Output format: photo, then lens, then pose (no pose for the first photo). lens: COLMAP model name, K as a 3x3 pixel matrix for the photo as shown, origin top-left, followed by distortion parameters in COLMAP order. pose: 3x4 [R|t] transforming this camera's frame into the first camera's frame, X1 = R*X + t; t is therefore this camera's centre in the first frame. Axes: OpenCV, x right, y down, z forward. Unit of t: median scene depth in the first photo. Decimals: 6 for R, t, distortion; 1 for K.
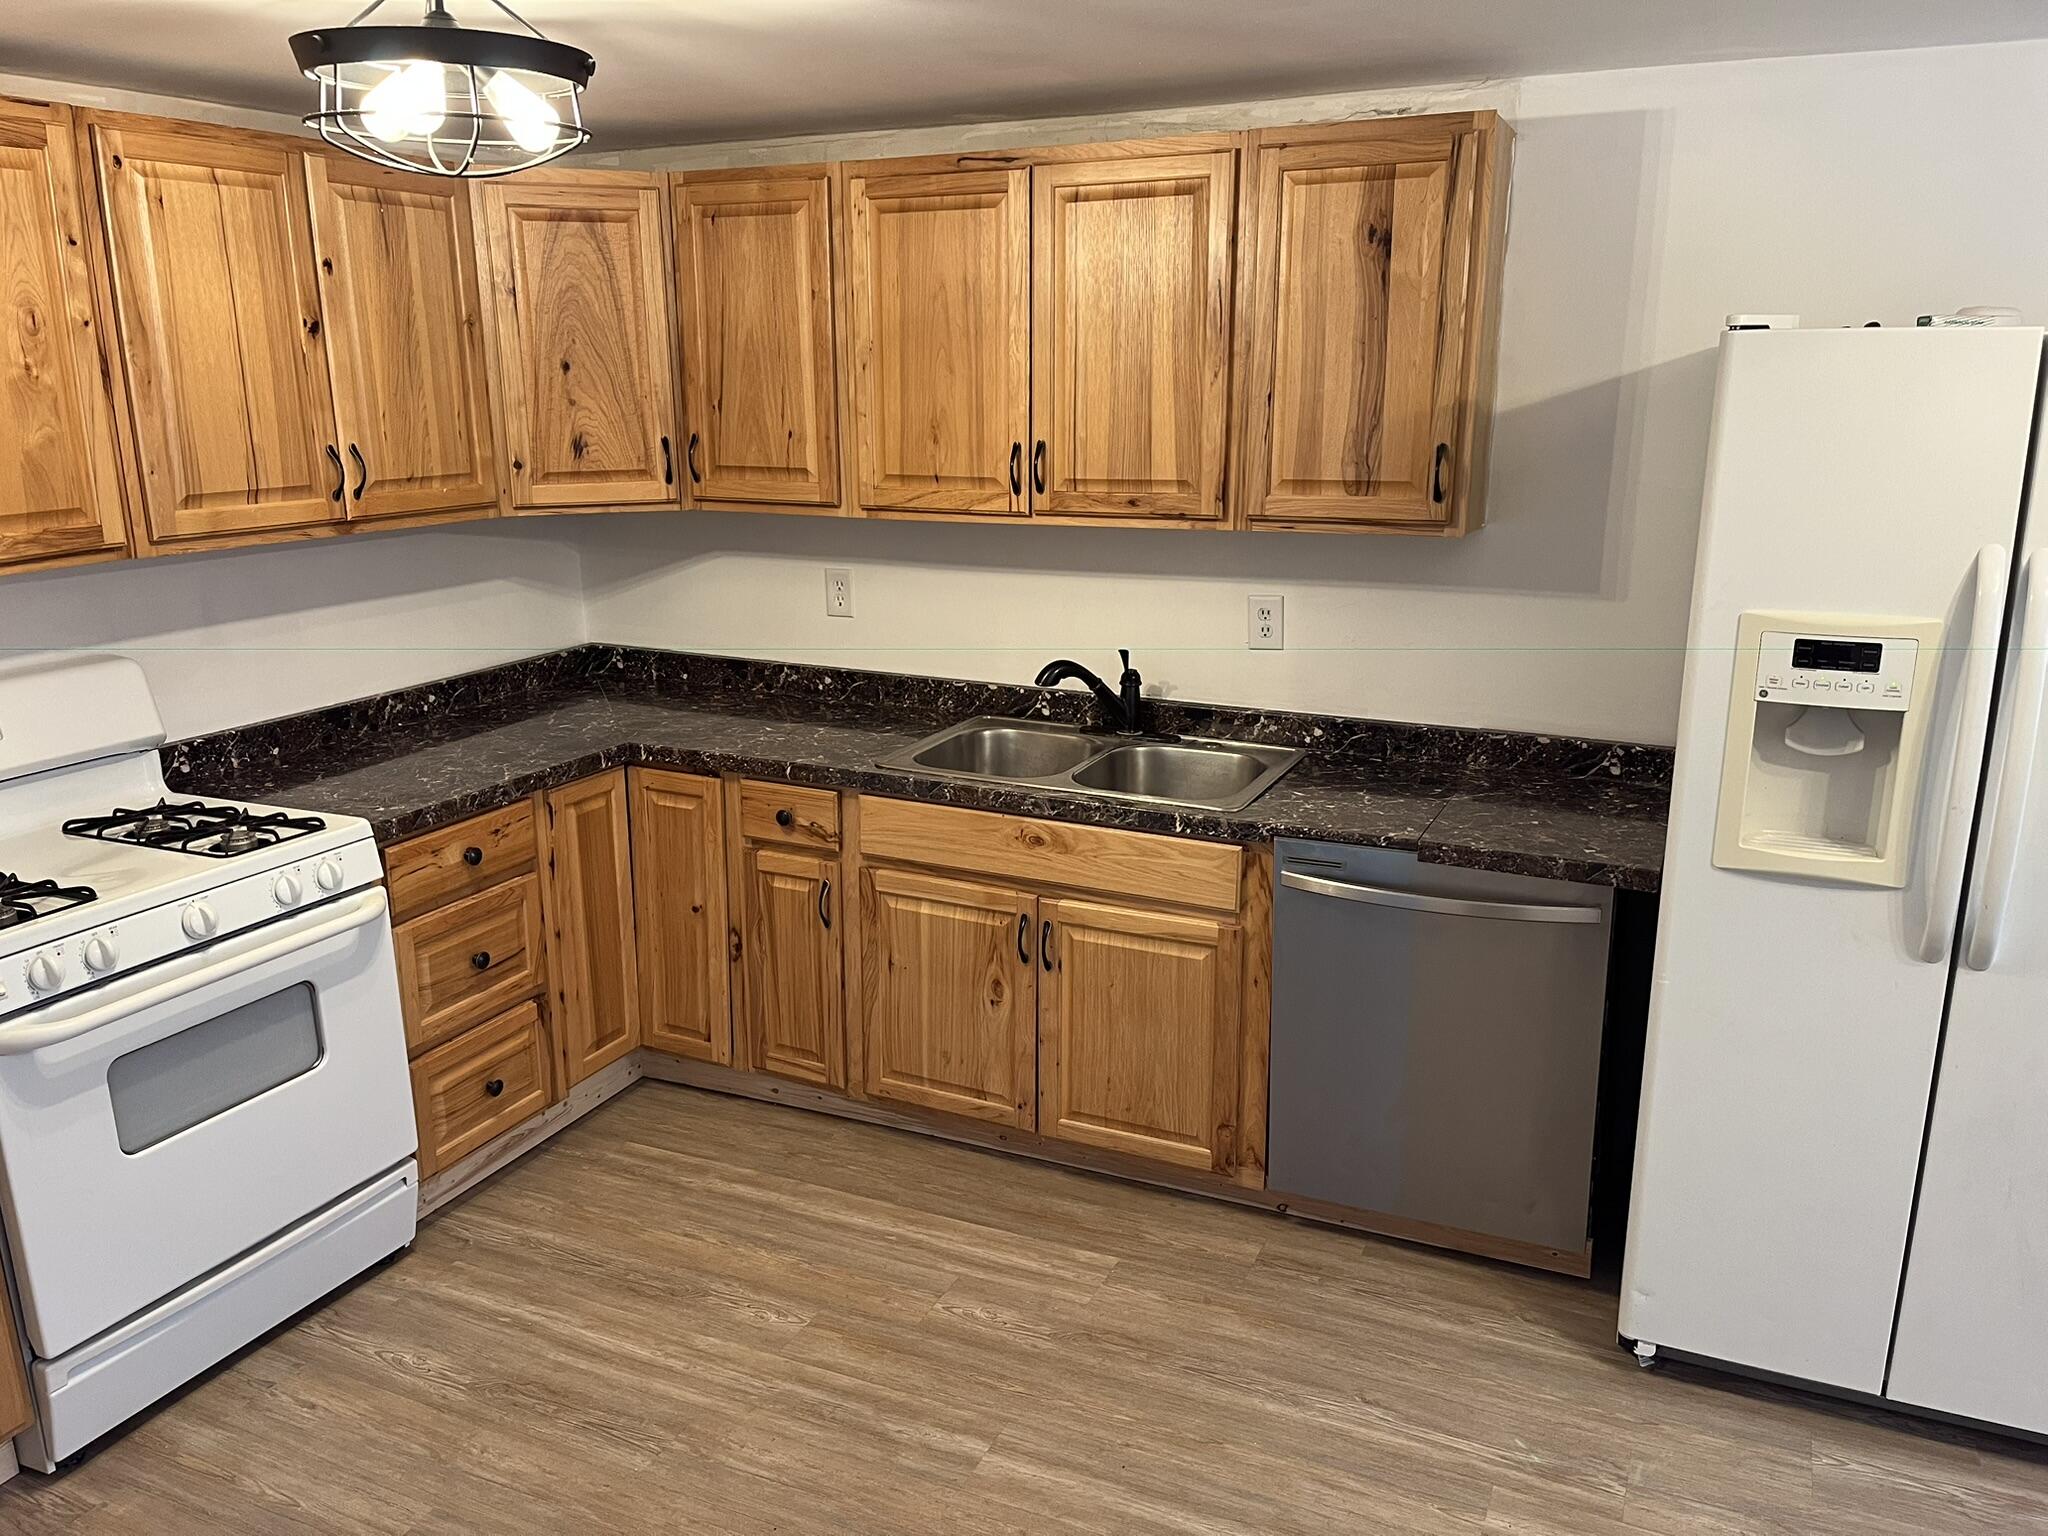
lens RADIAL K [[1561.5, 0, 1023.9], [0, 1561.5, 772.2], [0, 0, 1]] dist [0.010637, -0.000370]
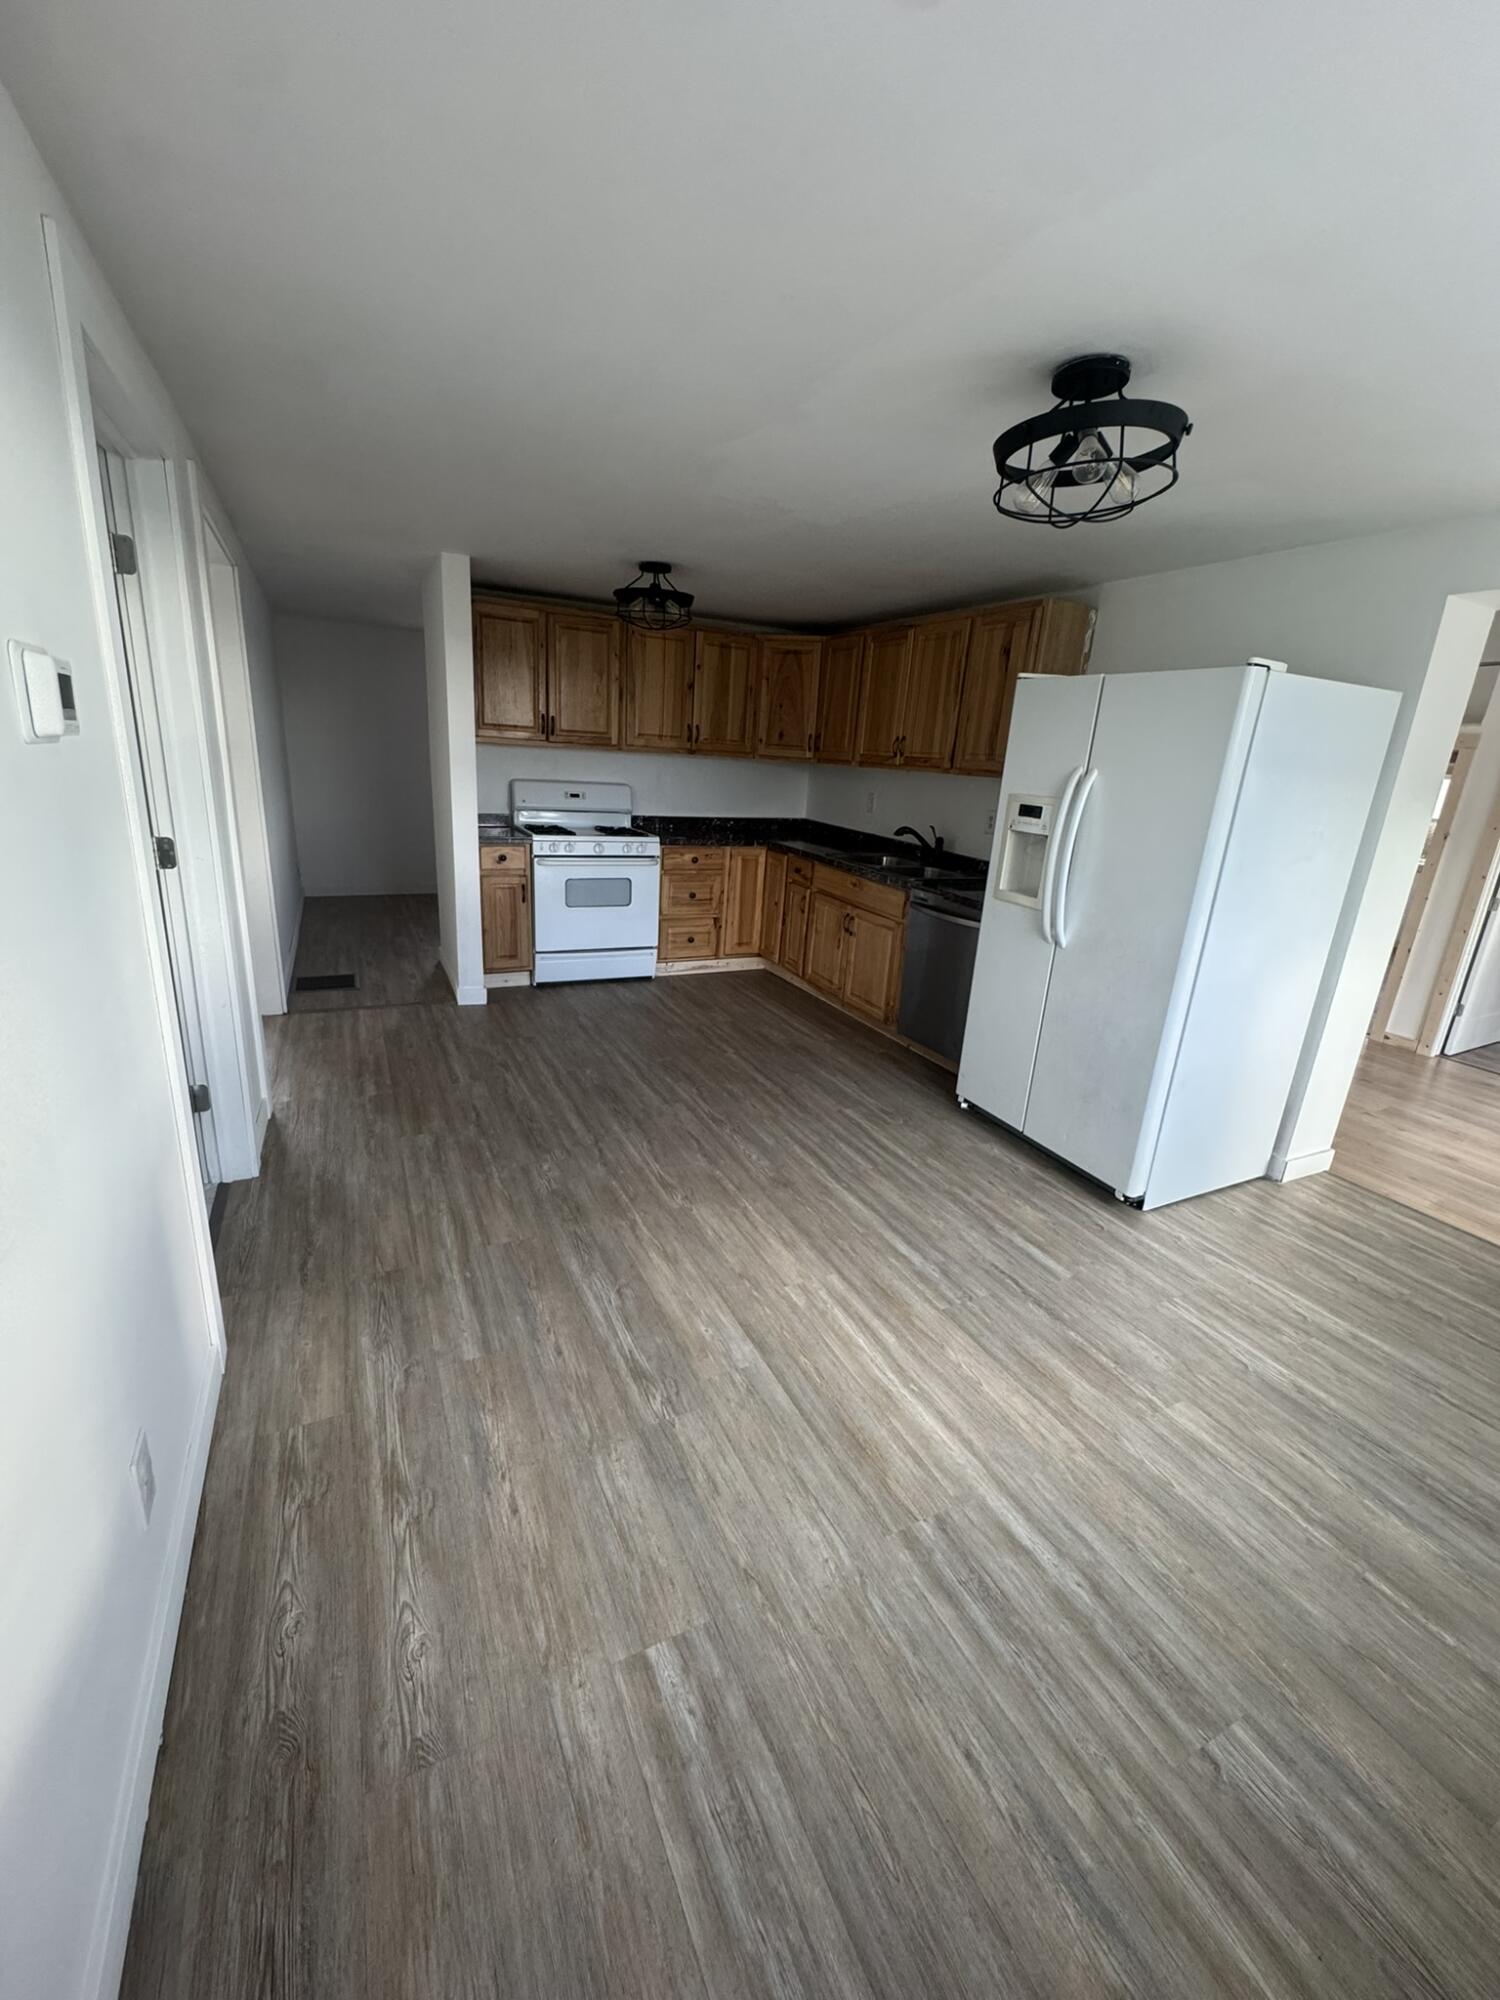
lens RADIAL K [[804.6, 0, 745.6], [0, 804.6, 988.9], [0, 0, 1]] dist [-0.001892, -0.000164]
pose [[0.776876, 0.233656, -0.584696, 0.716878], [-0.223616, 0.970448, 0.090696, 0.135464], [0.588609, 0.060288, 0.806167, -0.205909]]
